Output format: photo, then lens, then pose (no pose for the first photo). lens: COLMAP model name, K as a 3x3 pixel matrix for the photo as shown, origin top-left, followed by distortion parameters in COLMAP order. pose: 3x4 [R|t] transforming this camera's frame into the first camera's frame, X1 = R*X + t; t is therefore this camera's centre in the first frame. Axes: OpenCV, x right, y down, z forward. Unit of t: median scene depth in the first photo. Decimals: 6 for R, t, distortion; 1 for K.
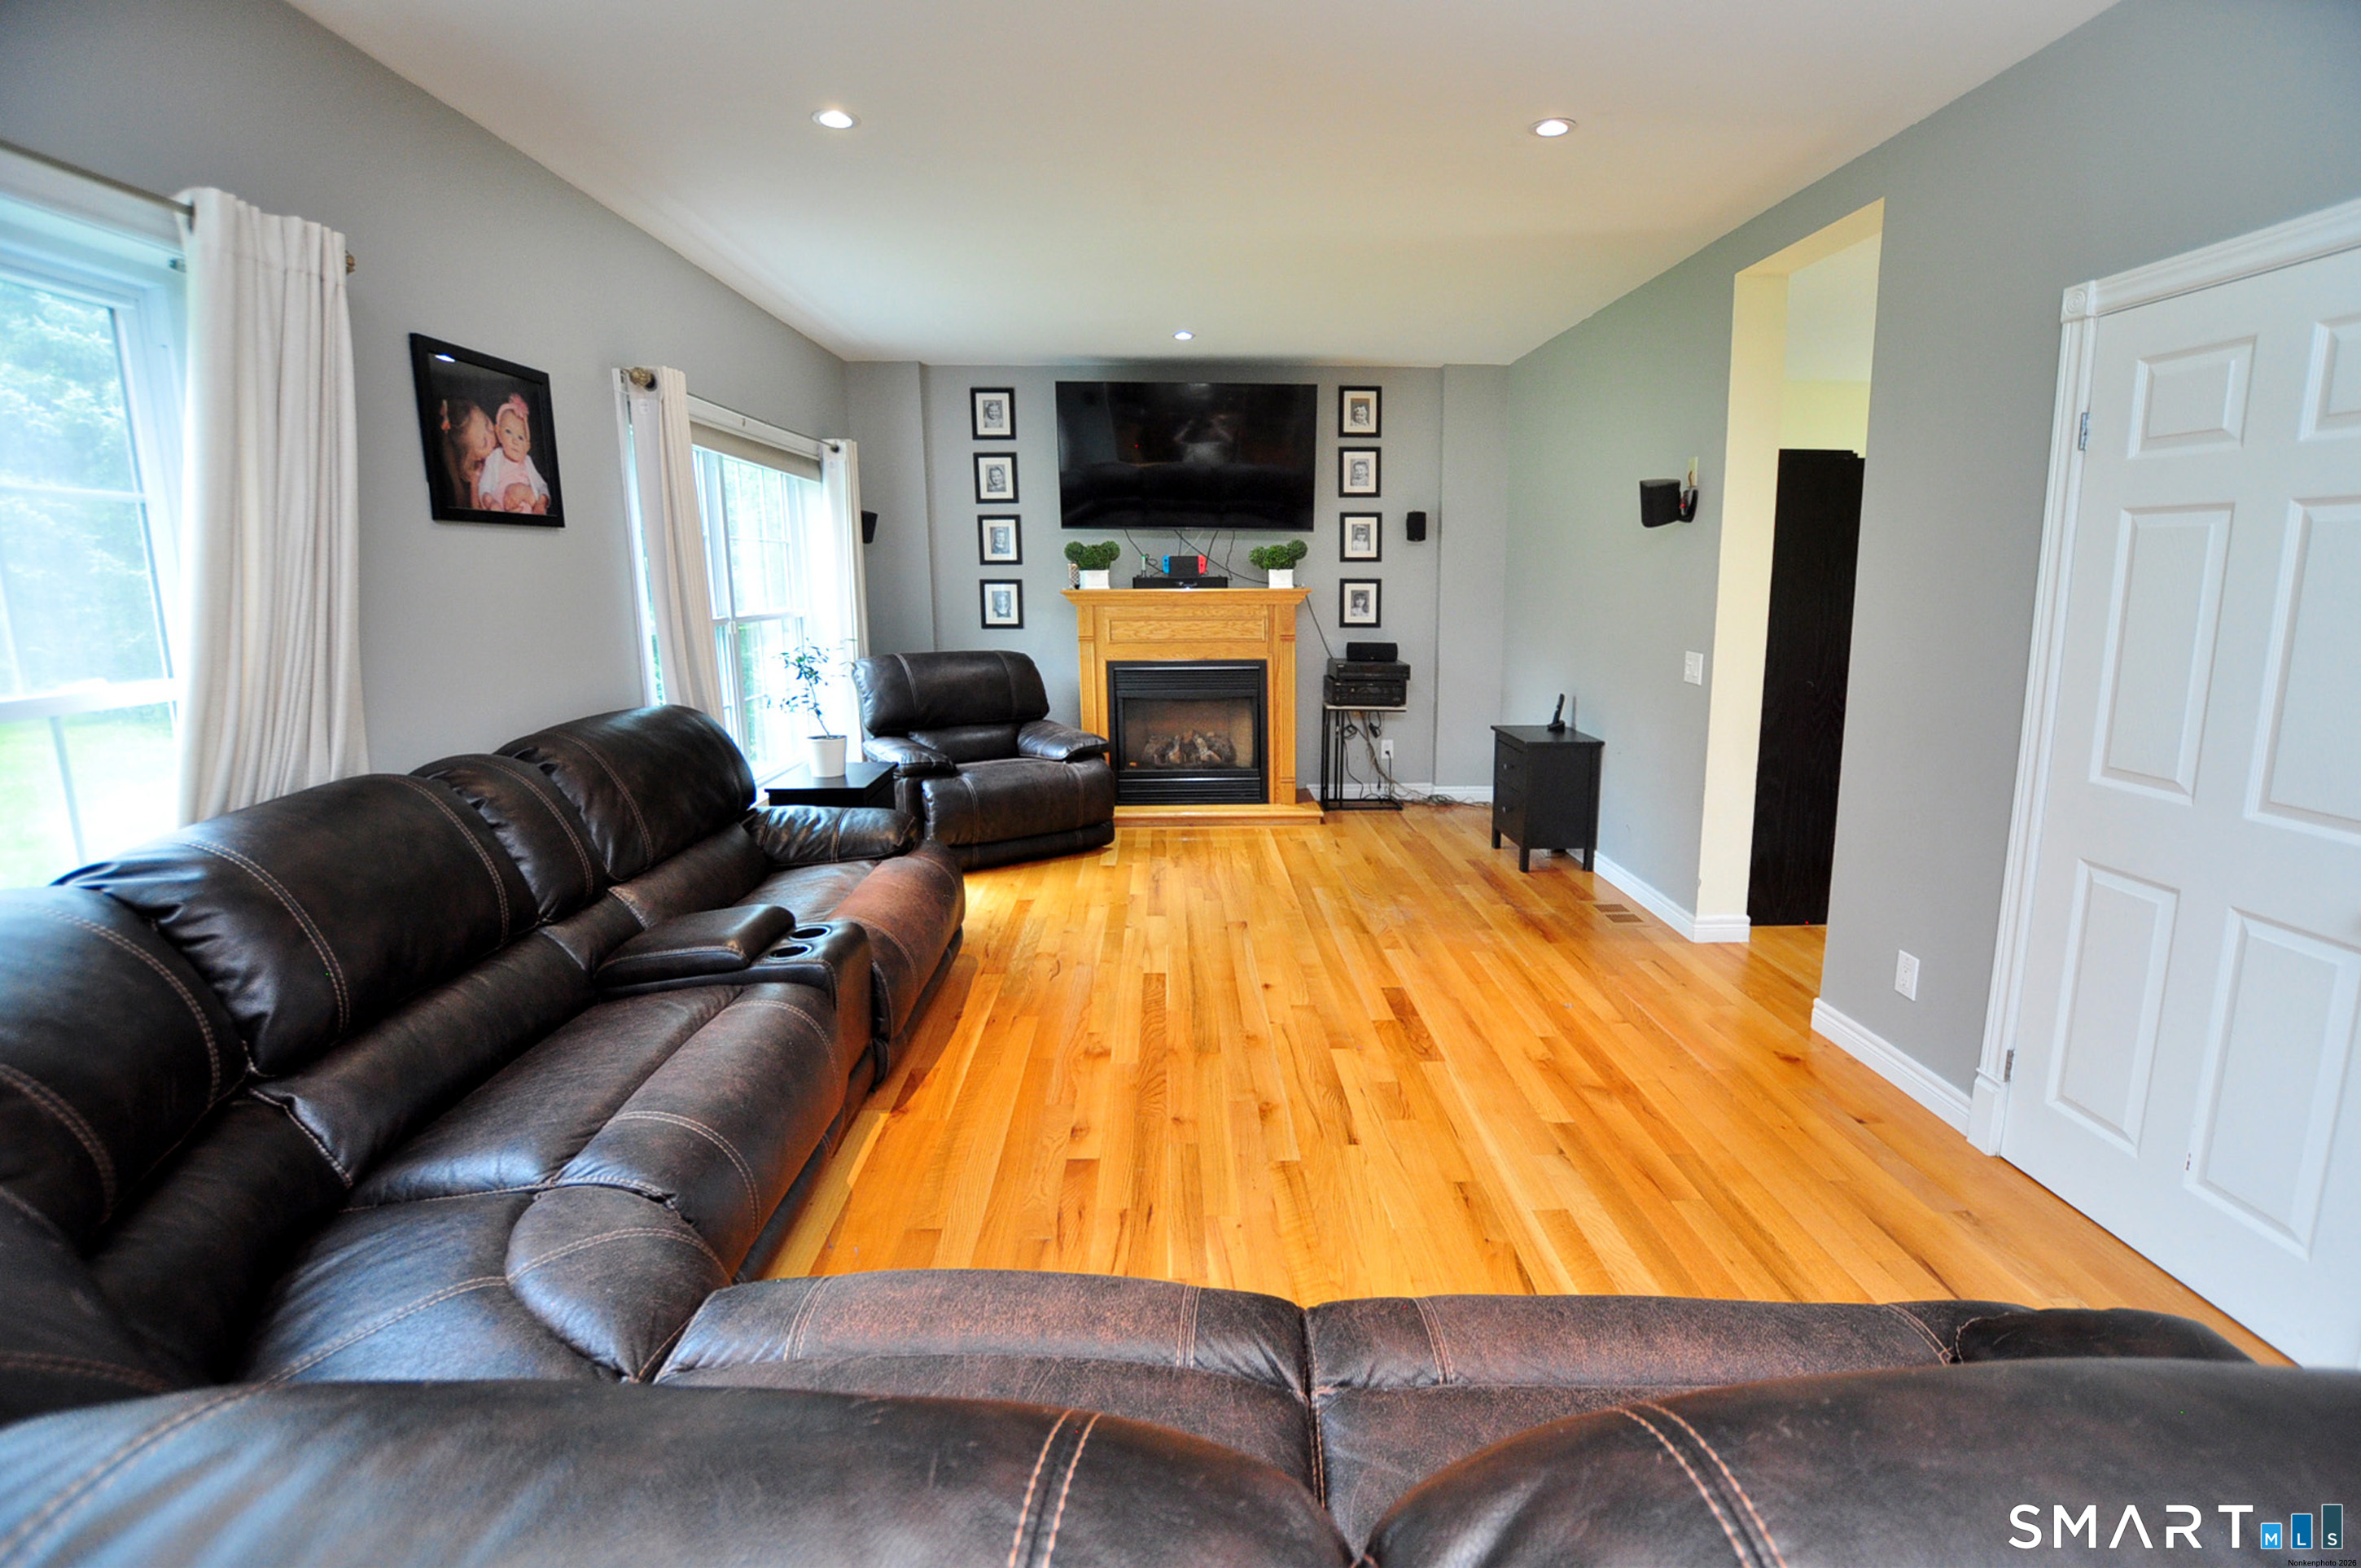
lens RADIAL K [[989.6, 0, 1205.0], [0, 989.6, 720.4], [0, 0, 1]] dist [-0.020992, 0.000359]
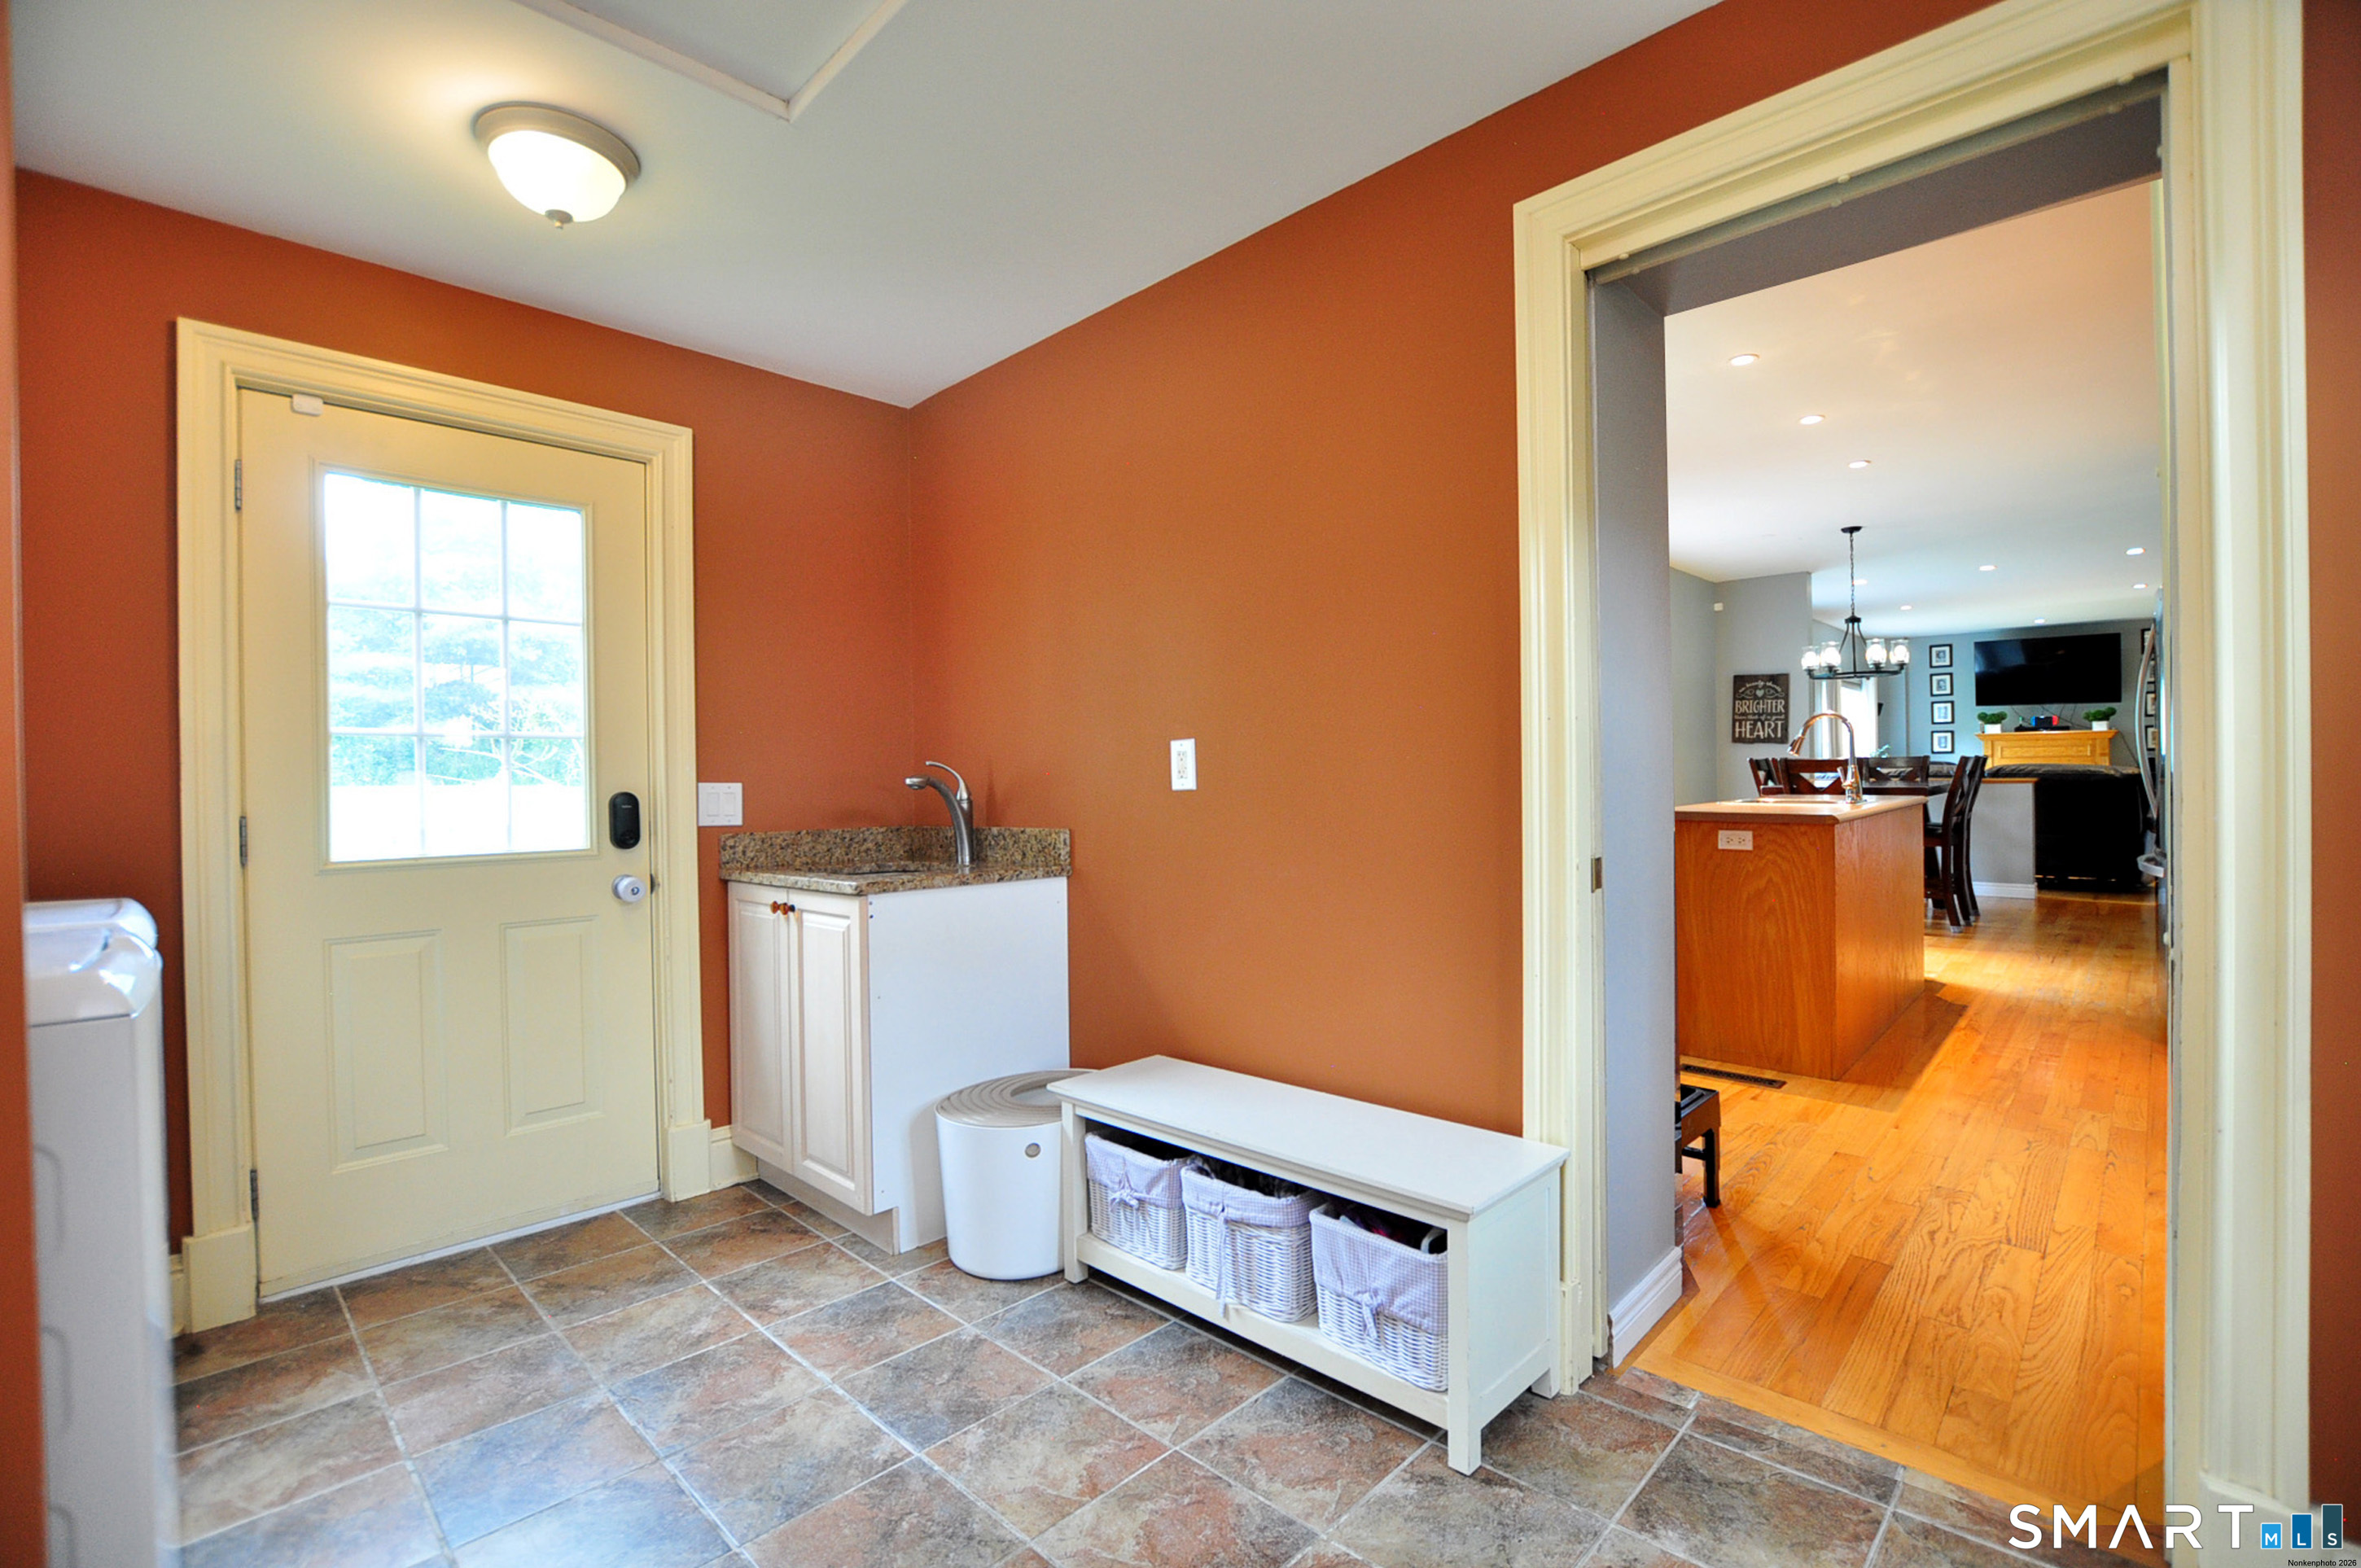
lens RADIAL K [[1021.7, 0, 1281.8], [0, 1021.7, 777.1], [0, 0, 1]] dist [-0.024011, 0.000346]
pose [[0.726249, 0.000285, -0.687432, 0.279148], [-0.089068, 0.991610, -0.093687, 0.311332], [0.681637, 0.129269, 0.720181, -1.656552]]
